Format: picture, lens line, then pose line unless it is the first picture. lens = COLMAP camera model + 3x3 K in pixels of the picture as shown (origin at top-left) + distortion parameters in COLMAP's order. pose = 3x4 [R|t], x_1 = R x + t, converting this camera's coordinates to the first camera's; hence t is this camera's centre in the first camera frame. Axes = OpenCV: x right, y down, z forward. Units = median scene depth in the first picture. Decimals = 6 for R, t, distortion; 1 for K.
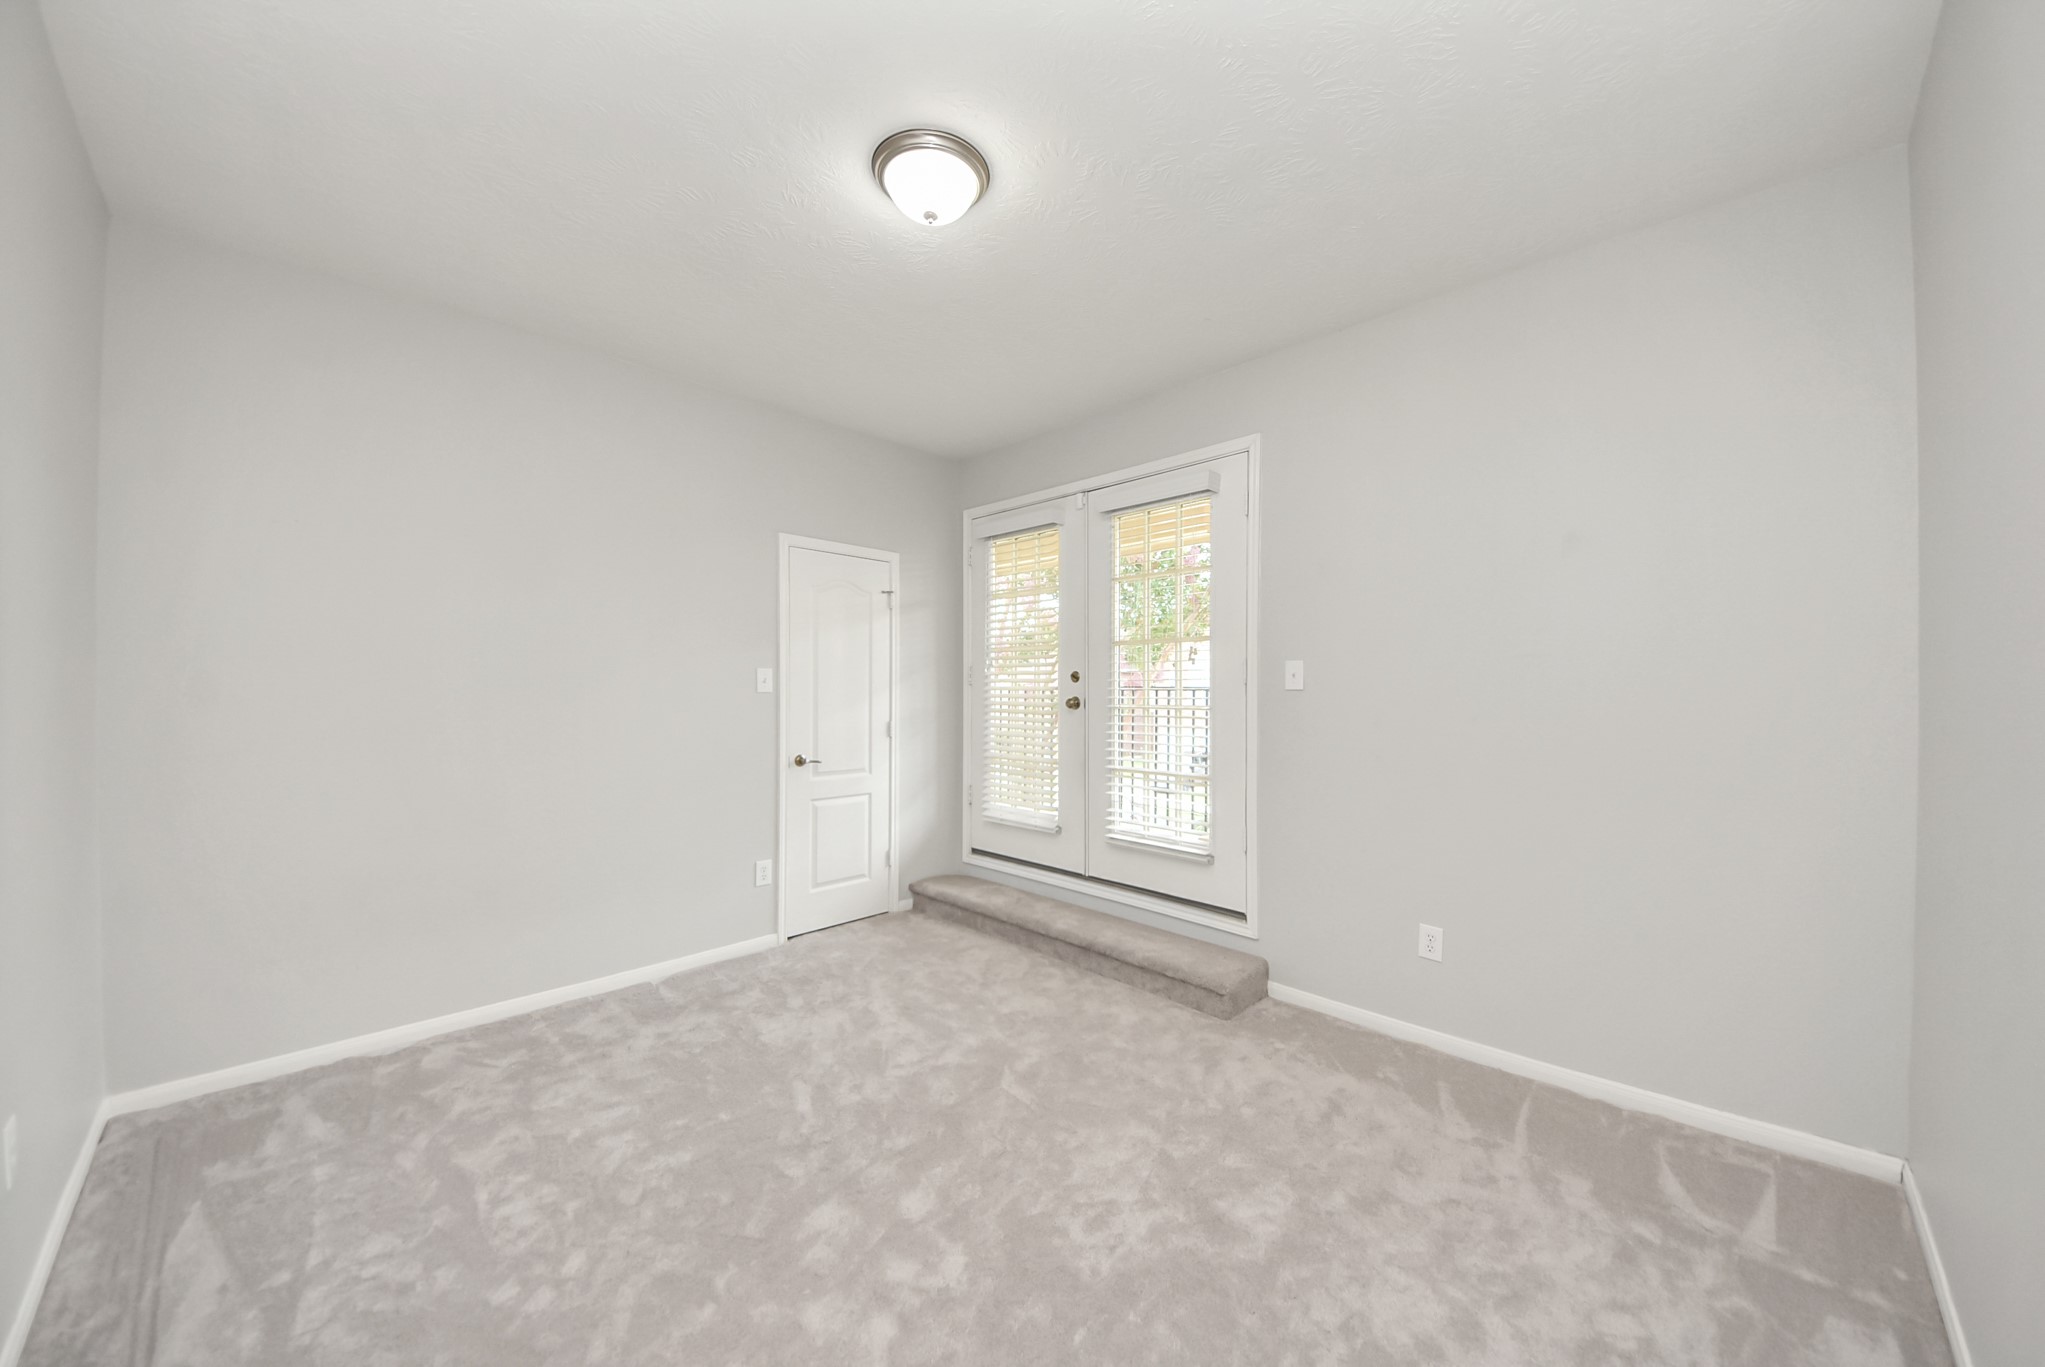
lens RADIAL K [[740.6, 0, 1038.6], [0, 740.6, 681.2], [0, 0, 1]] dist [0.001526, -0.000078]
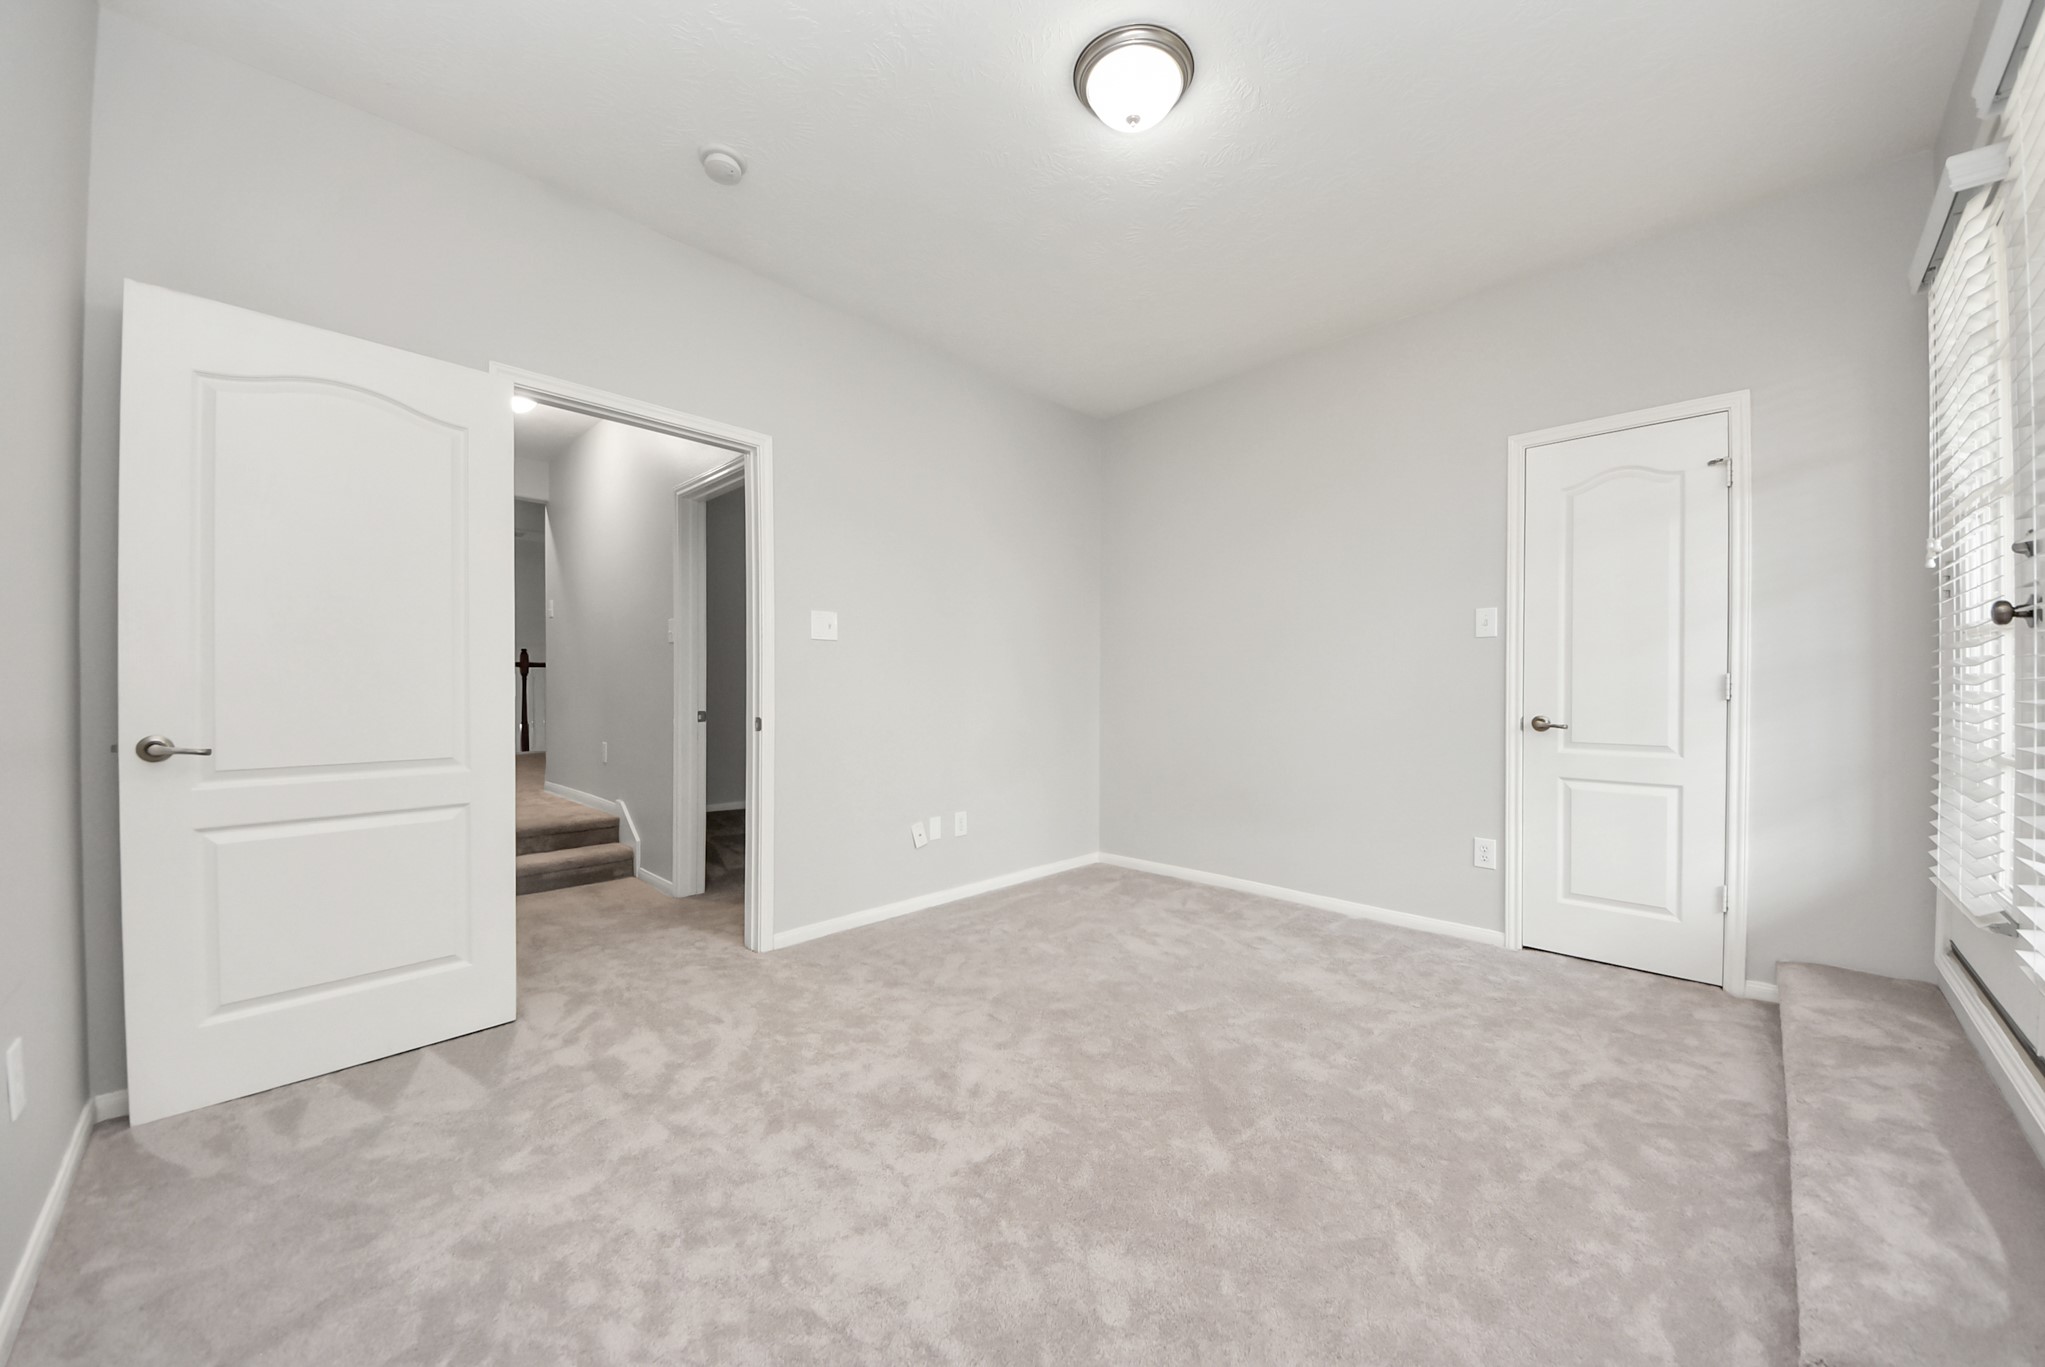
lens RADIAL K [[740.4, 0, 1039.5], [0, 740.4, 691.6], [0, 0, 1]] dist [0.045430, -0.024402]
pose [[-0.007779, 0.006115, -0.999951, 0.470296], [0.008425, 0.999946, 0.006049, 0.066379], [0.999934, -0.008378, -0.007830, 0.496393]]
